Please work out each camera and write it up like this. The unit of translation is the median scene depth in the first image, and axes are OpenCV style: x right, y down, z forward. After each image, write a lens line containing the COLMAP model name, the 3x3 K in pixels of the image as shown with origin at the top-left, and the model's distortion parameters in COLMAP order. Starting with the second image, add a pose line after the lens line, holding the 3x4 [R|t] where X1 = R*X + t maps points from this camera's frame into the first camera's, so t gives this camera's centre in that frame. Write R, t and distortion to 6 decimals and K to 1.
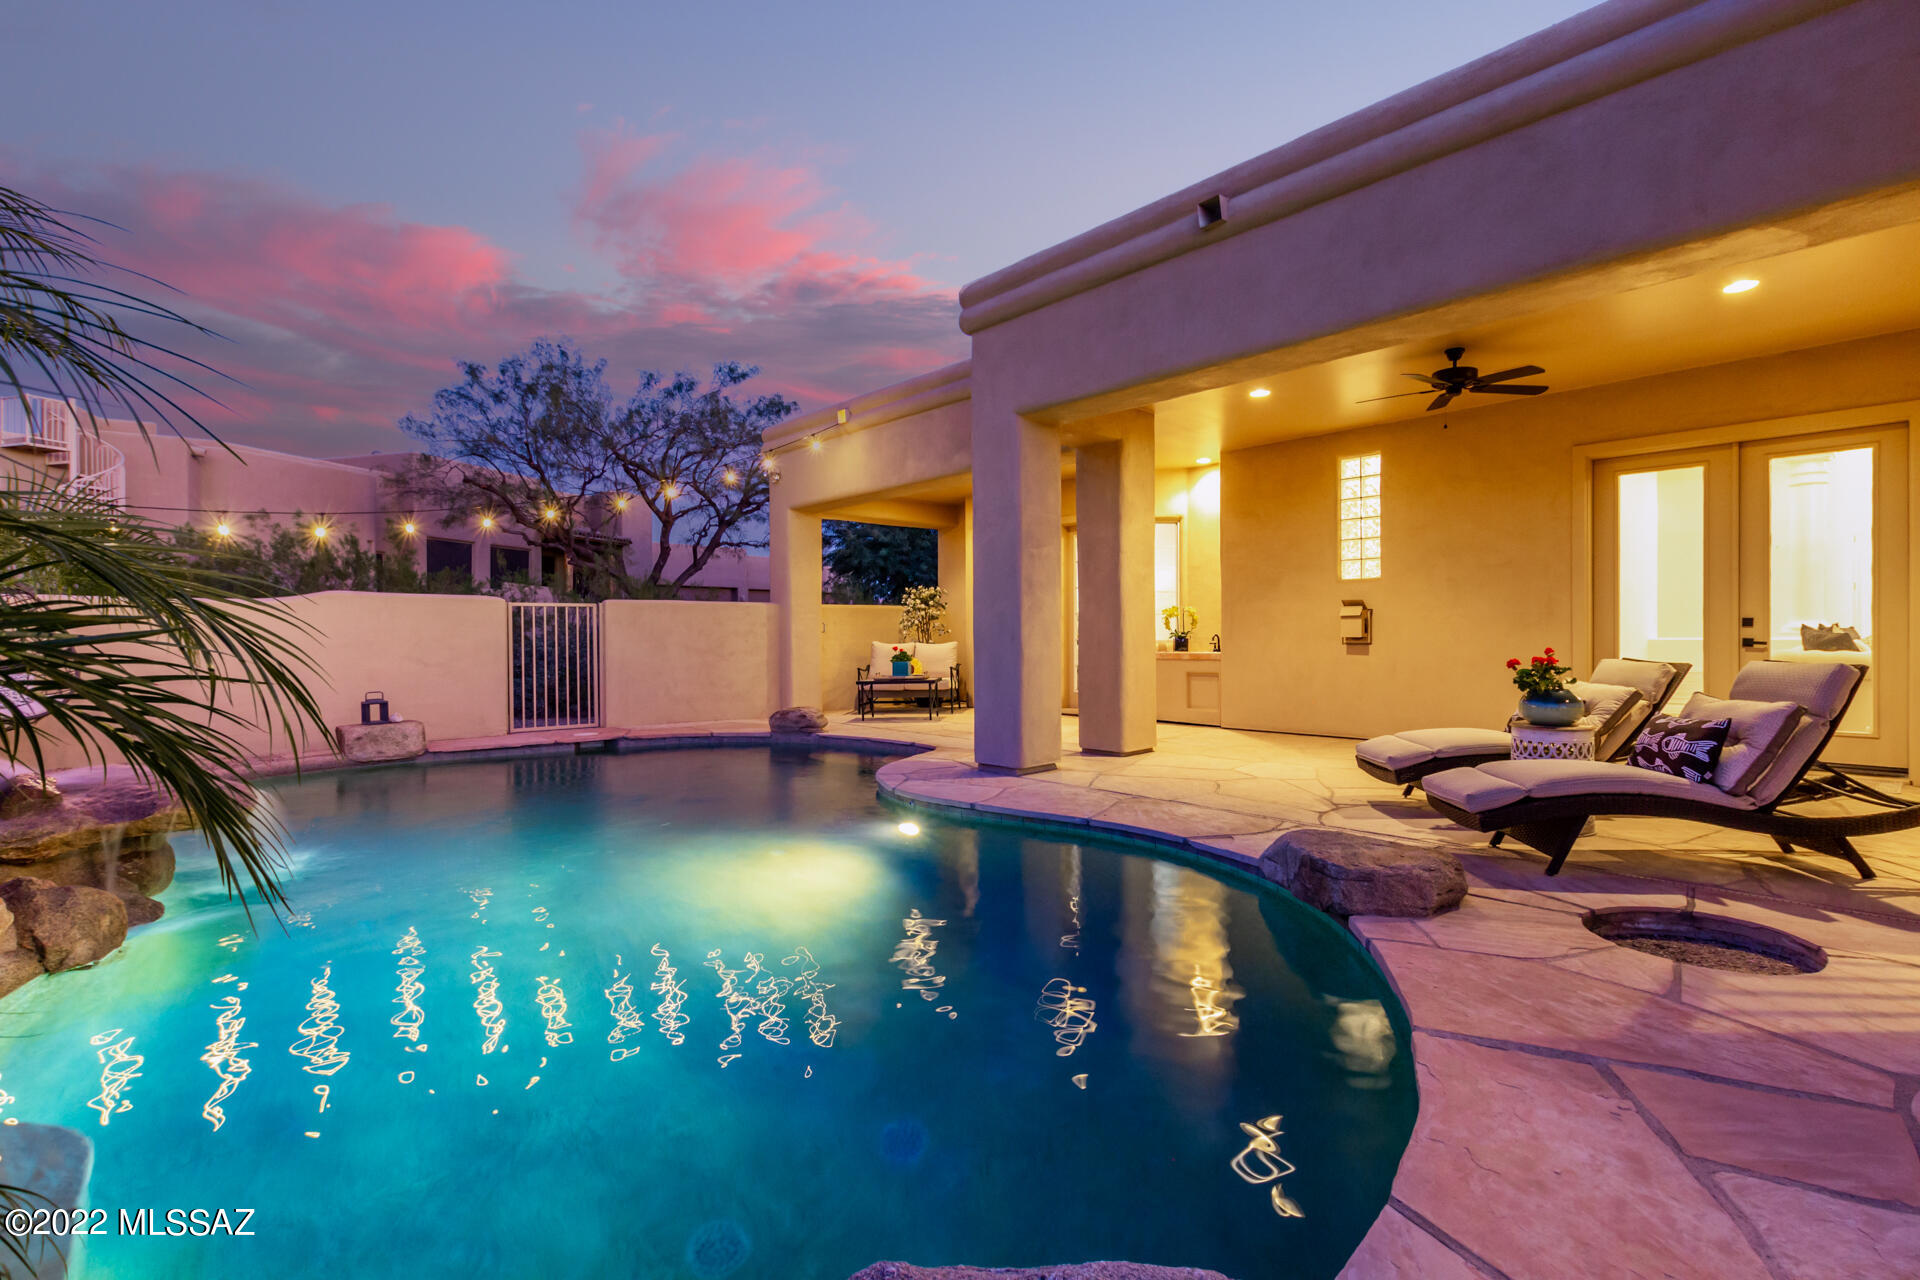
lens RADIAL K [[879.8, 0, 978.5], [0, 879.8, 638.4], [0, 0, 1]] dist [0.003438, 0.000372]
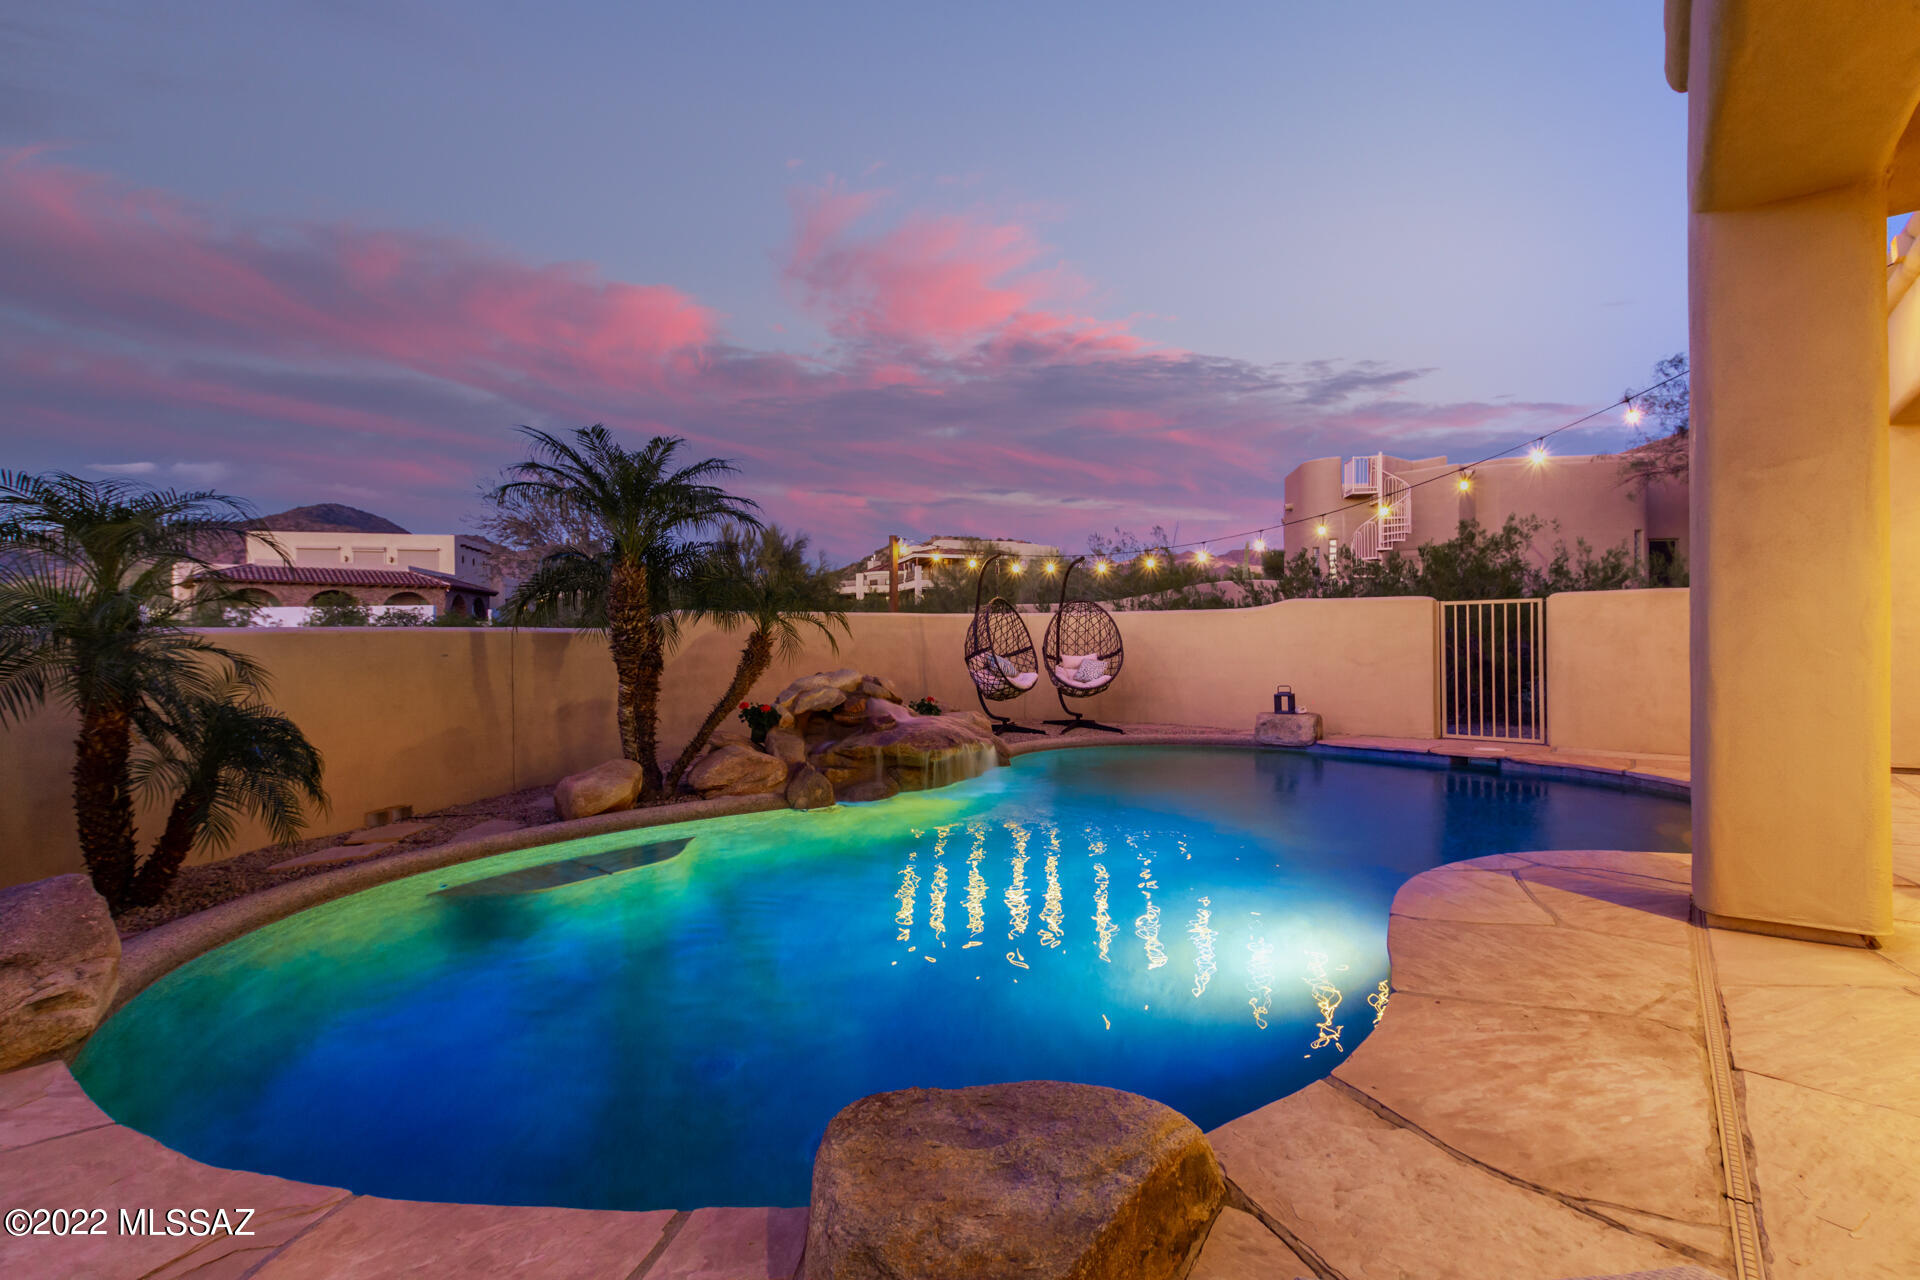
lens RADIAL K [[879.8, 0, 978.5], [0, 879.8, 638.4], [0, 0, 1]] dist [0.003438, 0.000372]
pose [[0.177455, 0.005647, -0.984113, 0.382619], [0.002931, 0.999976, 0.006267, -0.010053], [0.984125, -0.003996, 0.177434, 0.398226]]
